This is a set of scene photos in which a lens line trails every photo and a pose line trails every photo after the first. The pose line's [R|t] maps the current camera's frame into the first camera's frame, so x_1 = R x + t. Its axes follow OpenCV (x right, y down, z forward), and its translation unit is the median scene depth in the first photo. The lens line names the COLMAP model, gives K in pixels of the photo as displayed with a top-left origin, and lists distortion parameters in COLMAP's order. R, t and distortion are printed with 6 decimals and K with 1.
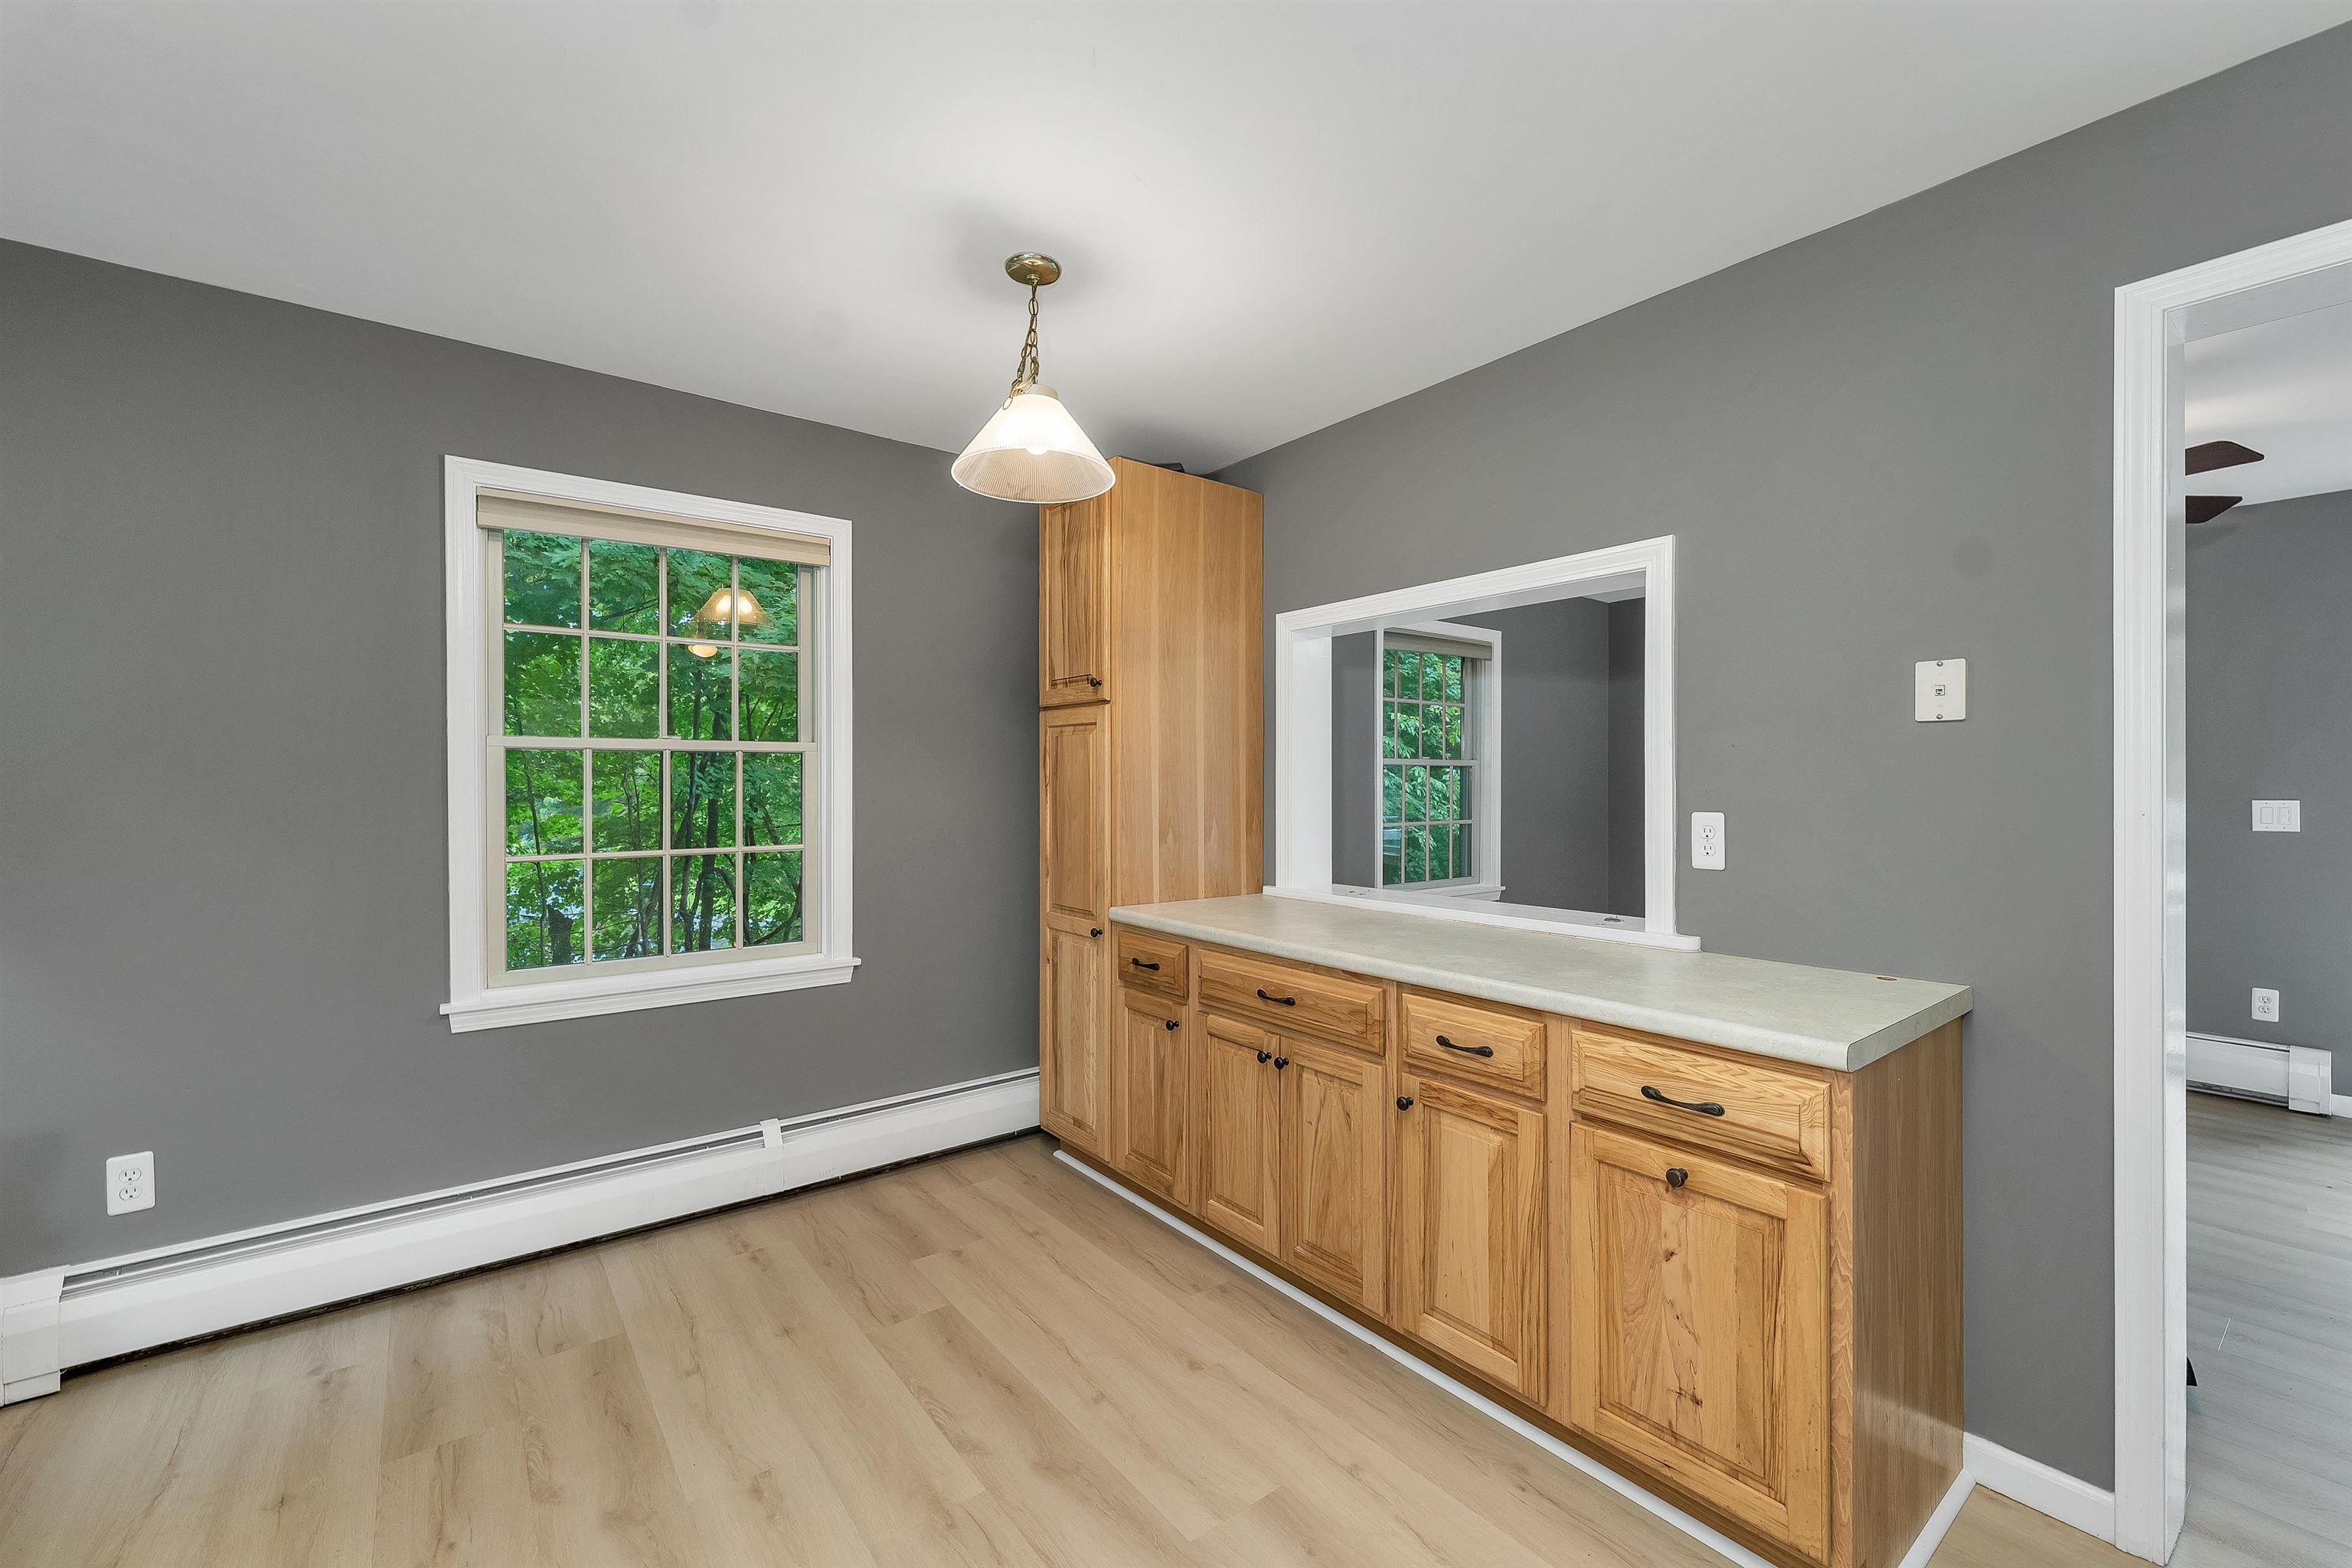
lens RADIAL K [[978.2, 0, 1186.0], [0, 978.2, 773.0], [0, 0, 1]] dist [-0.000864, 0.000415]
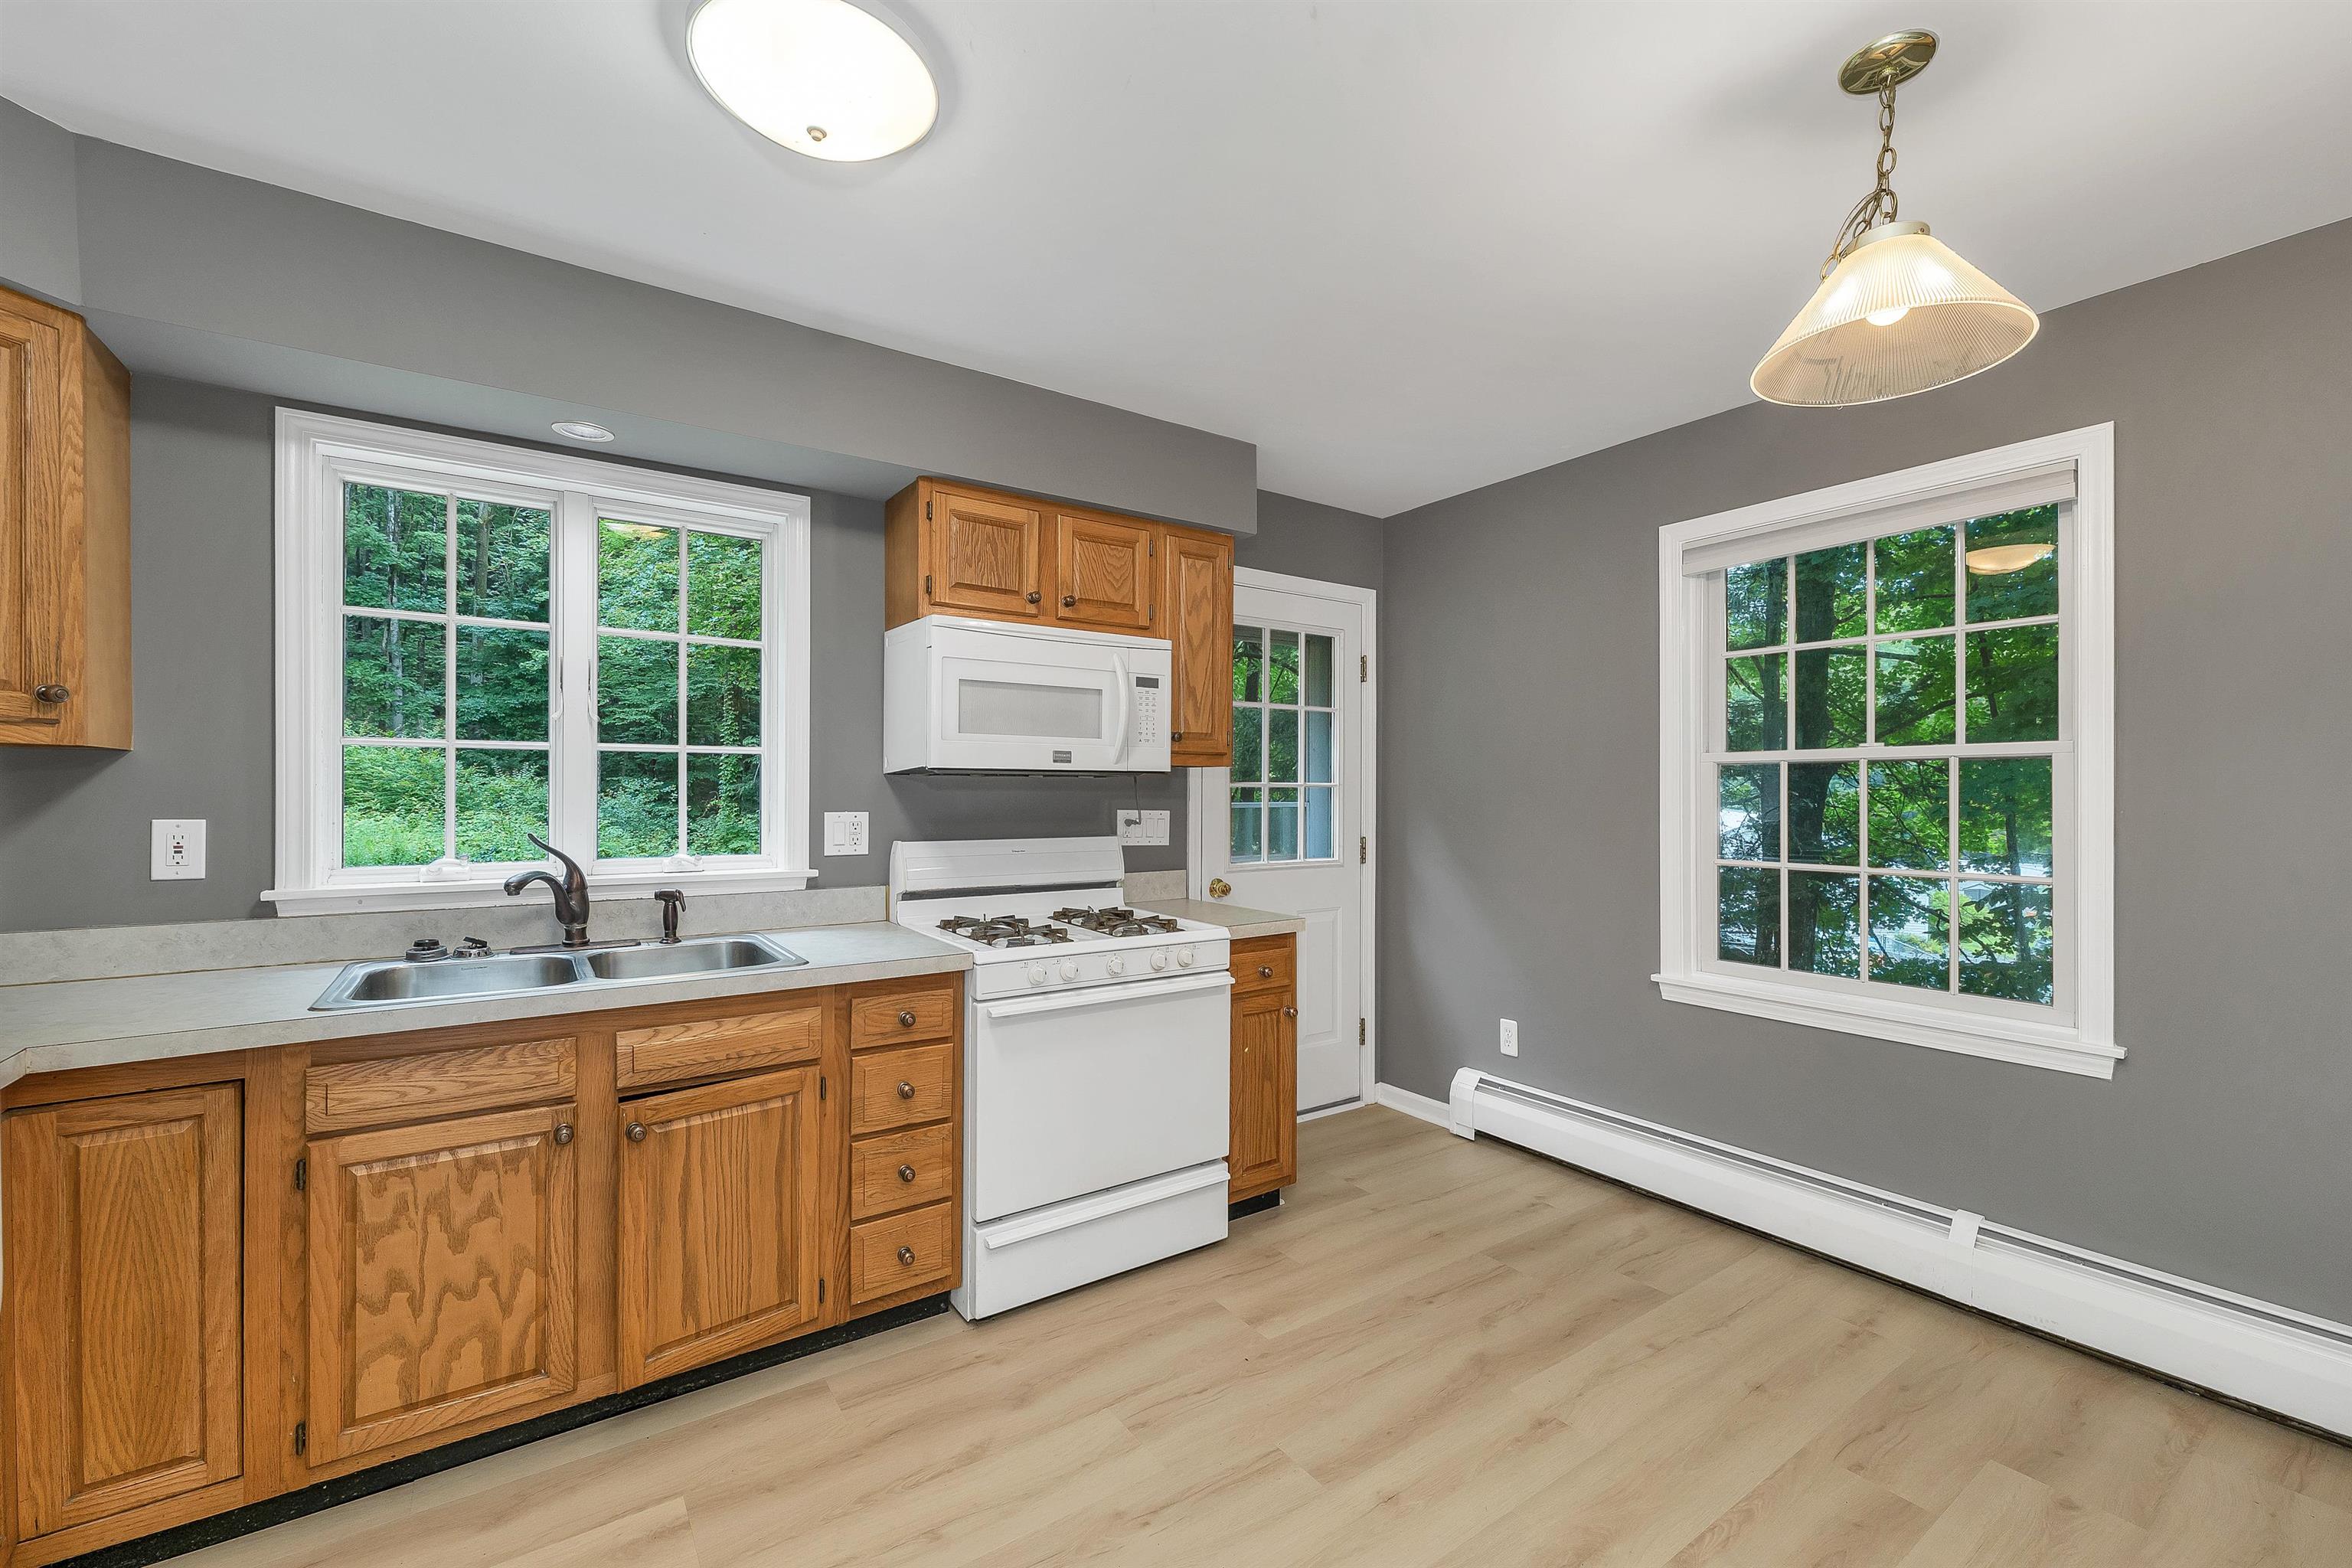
lens RADIAL K [[978.2, 0, 1170.2], [0, 978.2, 790.8], [0, 0, 1]] dist [-0.000864, 0.000415]
pose [[-0.065342, 0.000978, -0.997862, 0.509799], [0.000072, 1.000000, 0.000976, 0.005004], [0.997863, -0.000008, -0.065342, 0.468740]]
